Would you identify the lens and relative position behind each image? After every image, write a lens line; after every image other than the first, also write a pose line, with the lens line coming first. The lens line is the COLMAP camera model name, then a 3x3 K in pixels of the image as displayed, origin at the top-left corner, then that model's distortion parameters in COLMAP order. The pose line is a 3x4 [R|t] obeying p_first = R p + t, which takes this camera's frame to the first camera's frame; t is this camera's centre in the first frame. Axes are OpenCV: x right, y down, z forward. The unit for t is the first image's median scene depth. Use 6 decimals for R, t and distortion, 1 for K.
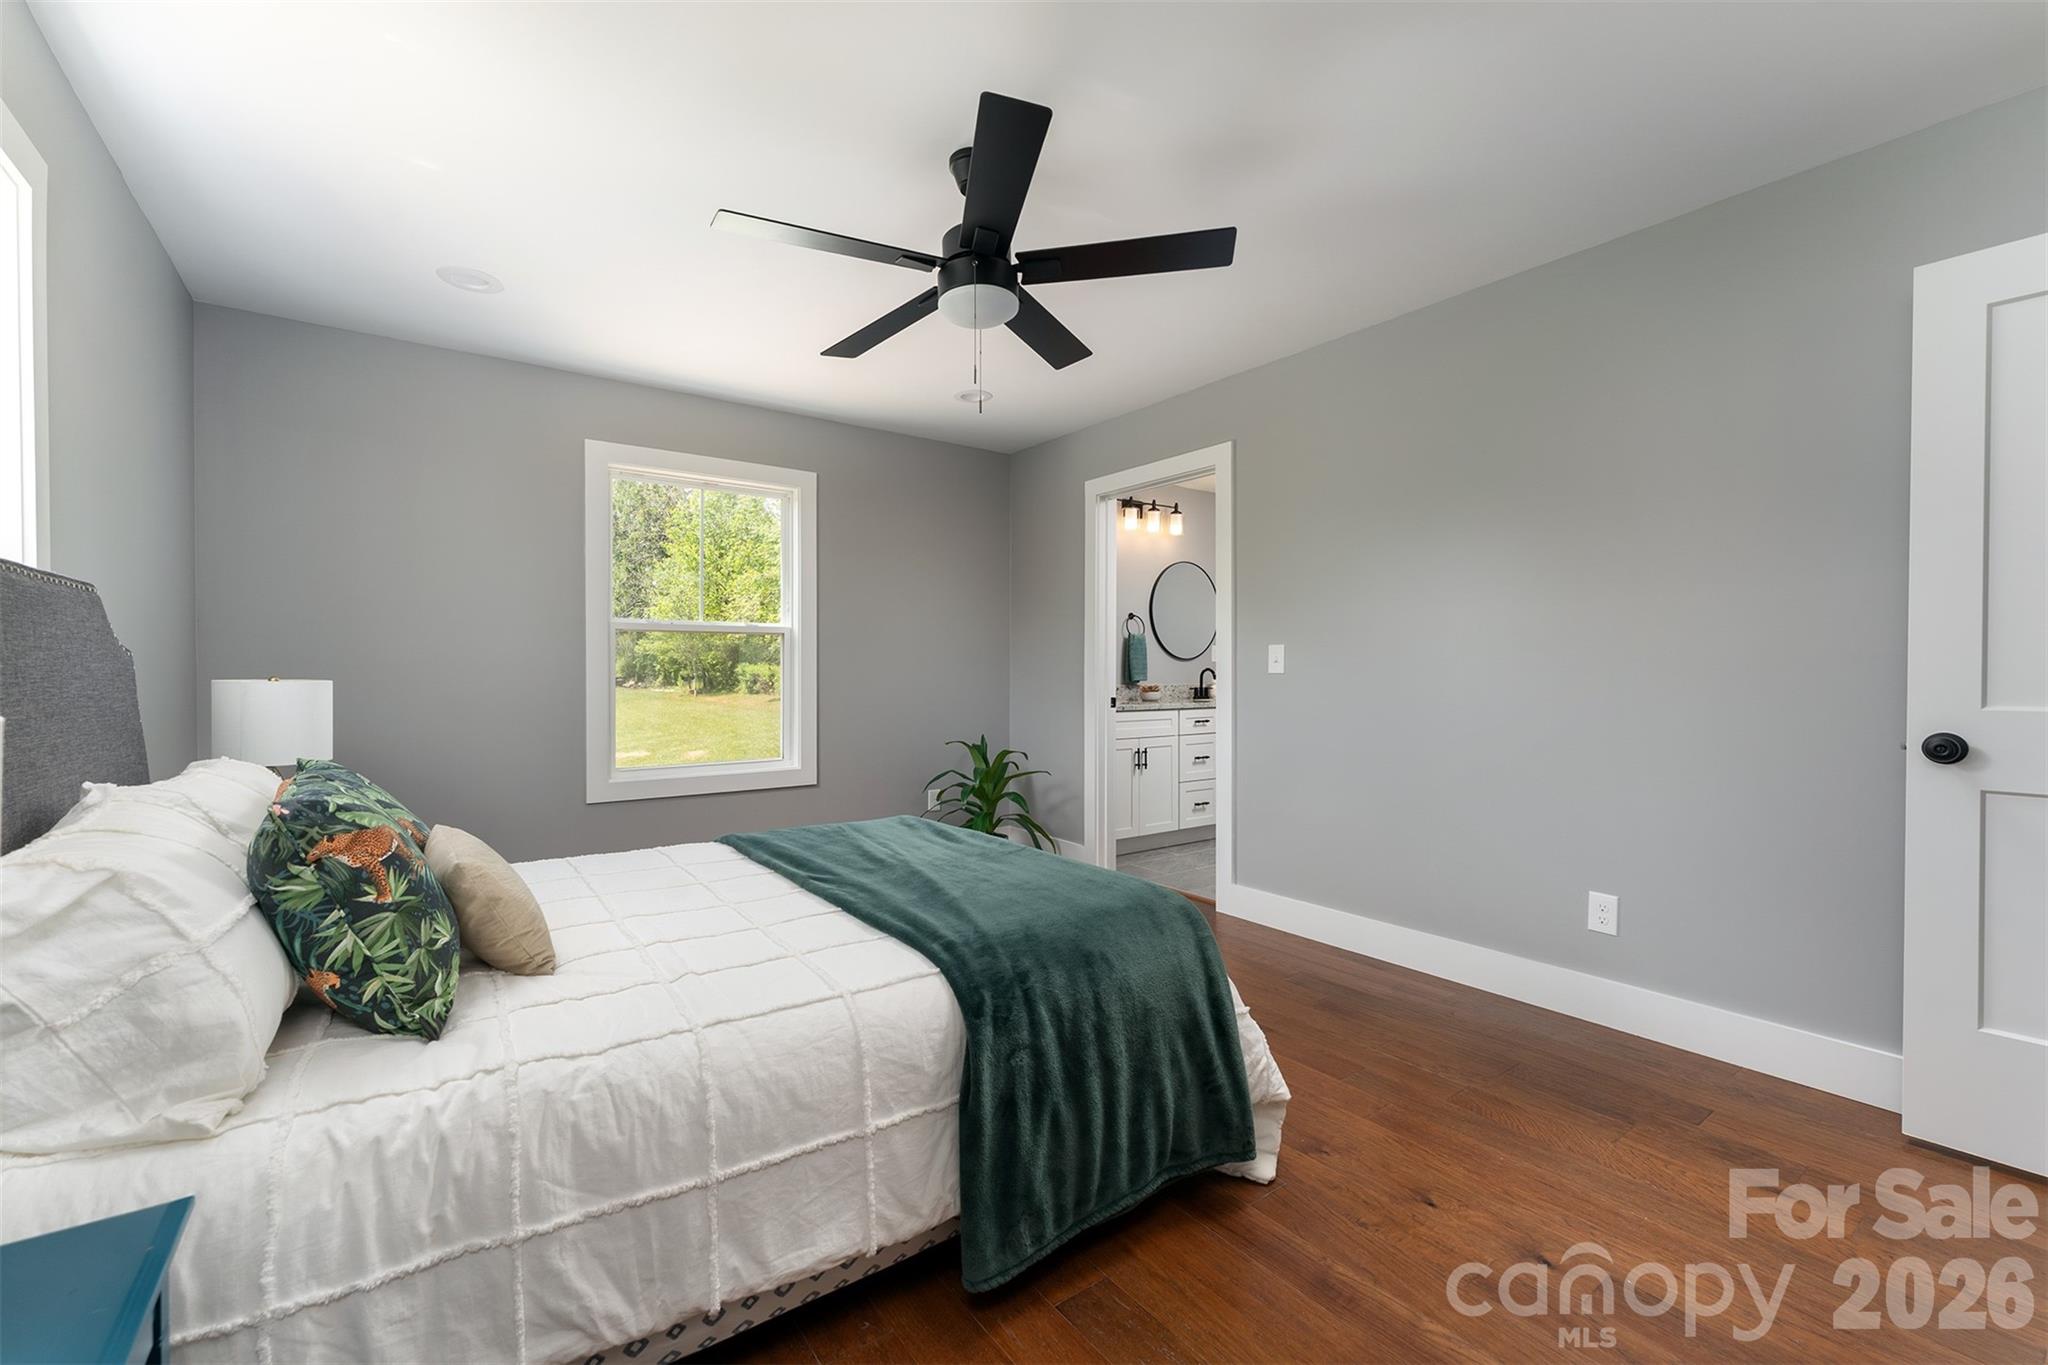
lens RADIAL K [[841.1, 0, 1024.0], [0, 841.1, 682.5], [0, 0, 1]] dist [-0.001016, -0.000076]
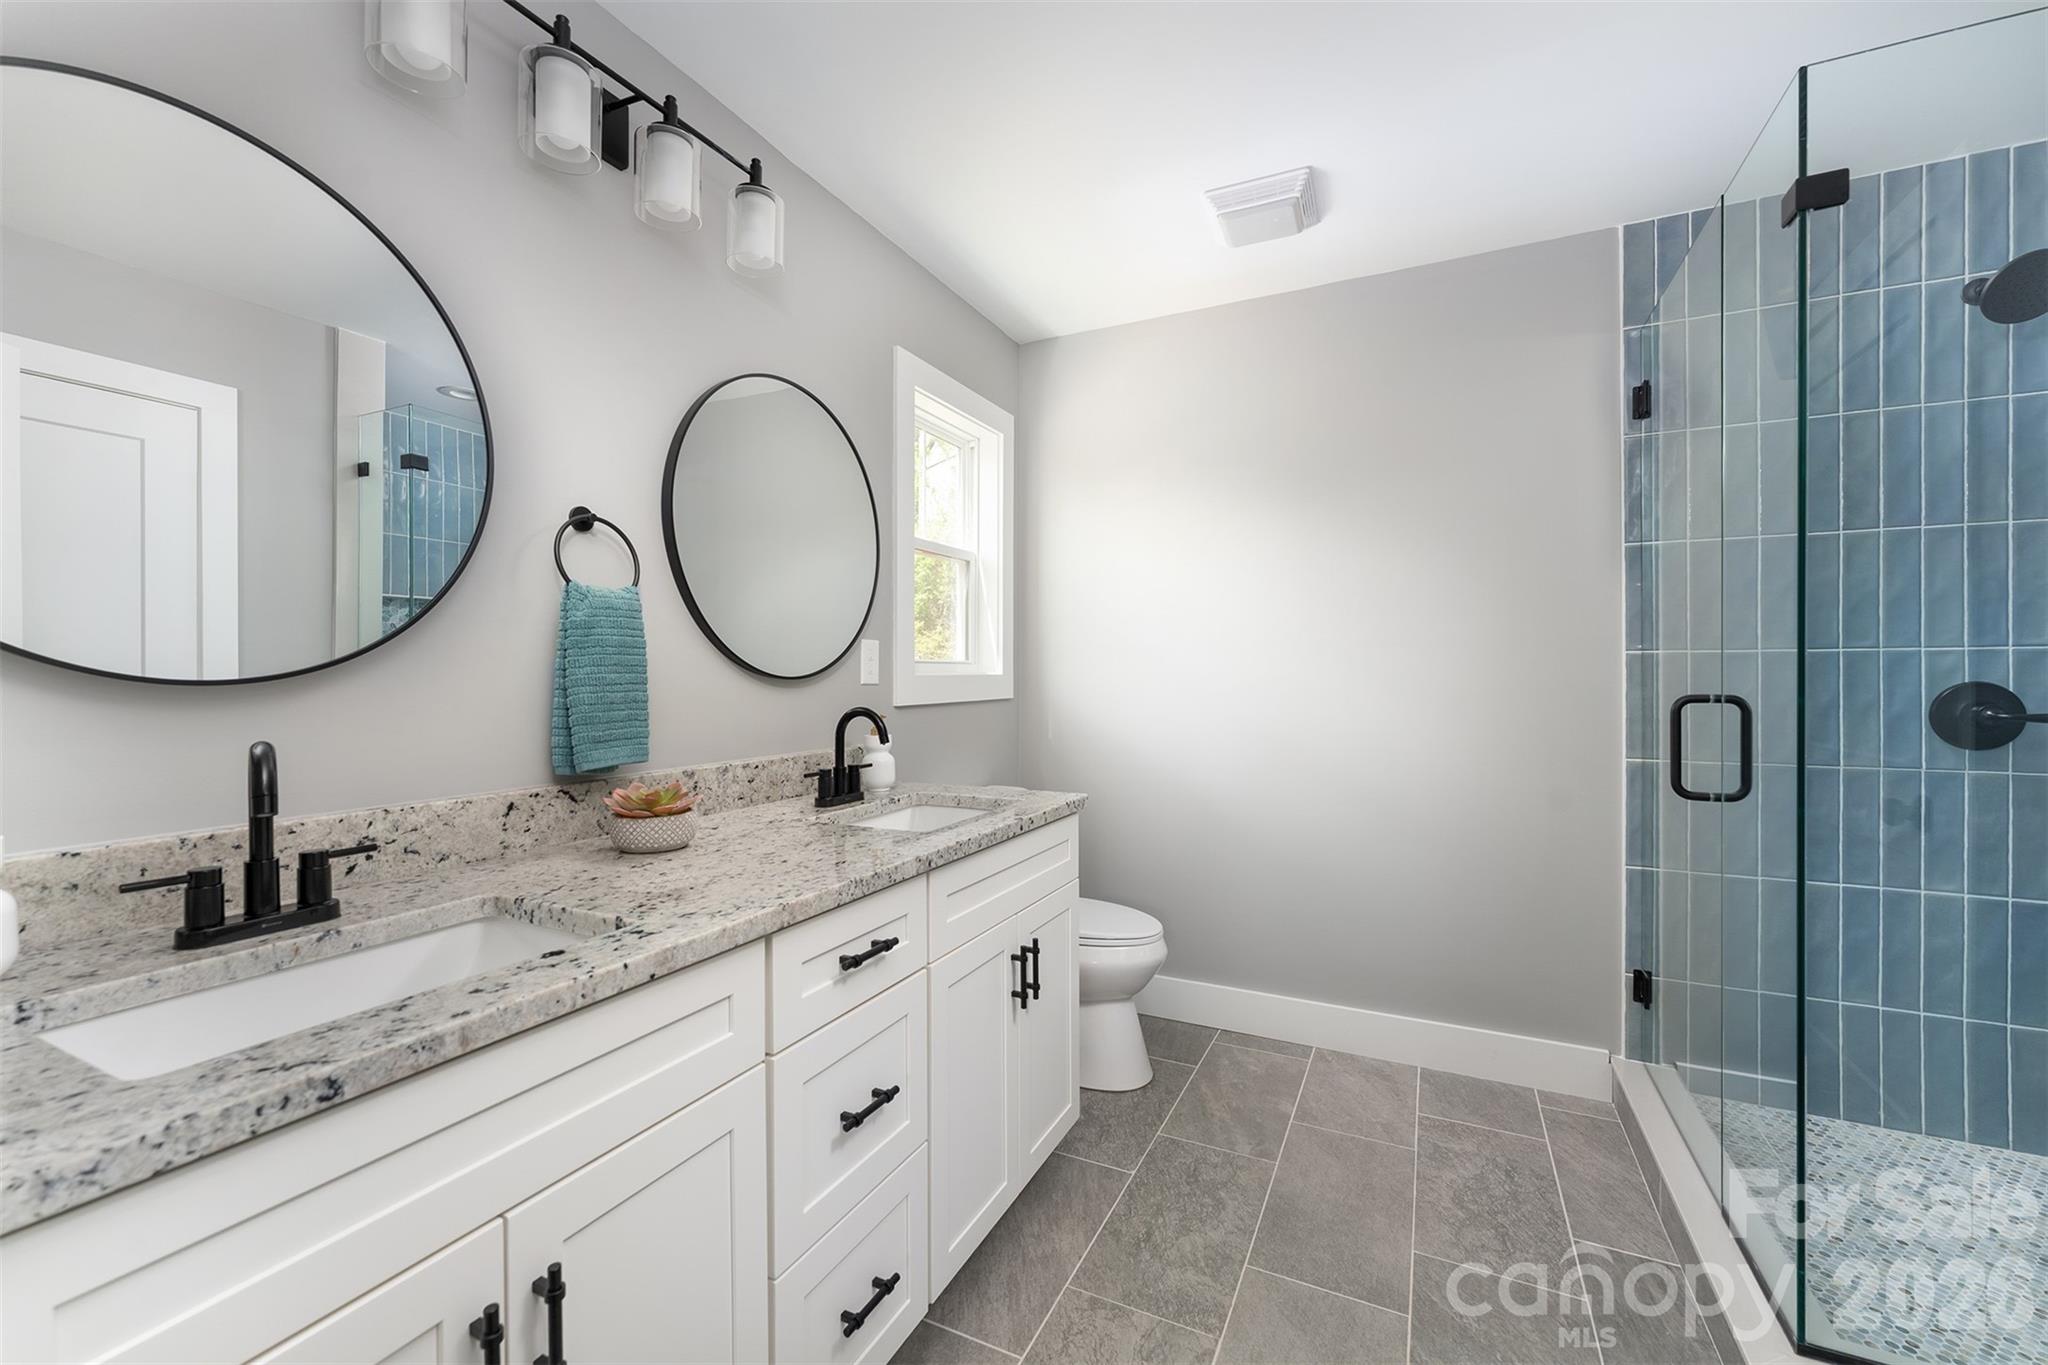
lens RADIAL K [[841.1, 0, 1024.0], [0, 841.1, 682.5], [0, 0, 1]] dist [-0.001016, -0.000076]
pose [[0.889505, -0.005816, 0.456889, 0.129277], [0.007482, 0.999970, -0.001838, -0.025979], [-0.456865, 0.005053, 0.889522, 0.697199]]
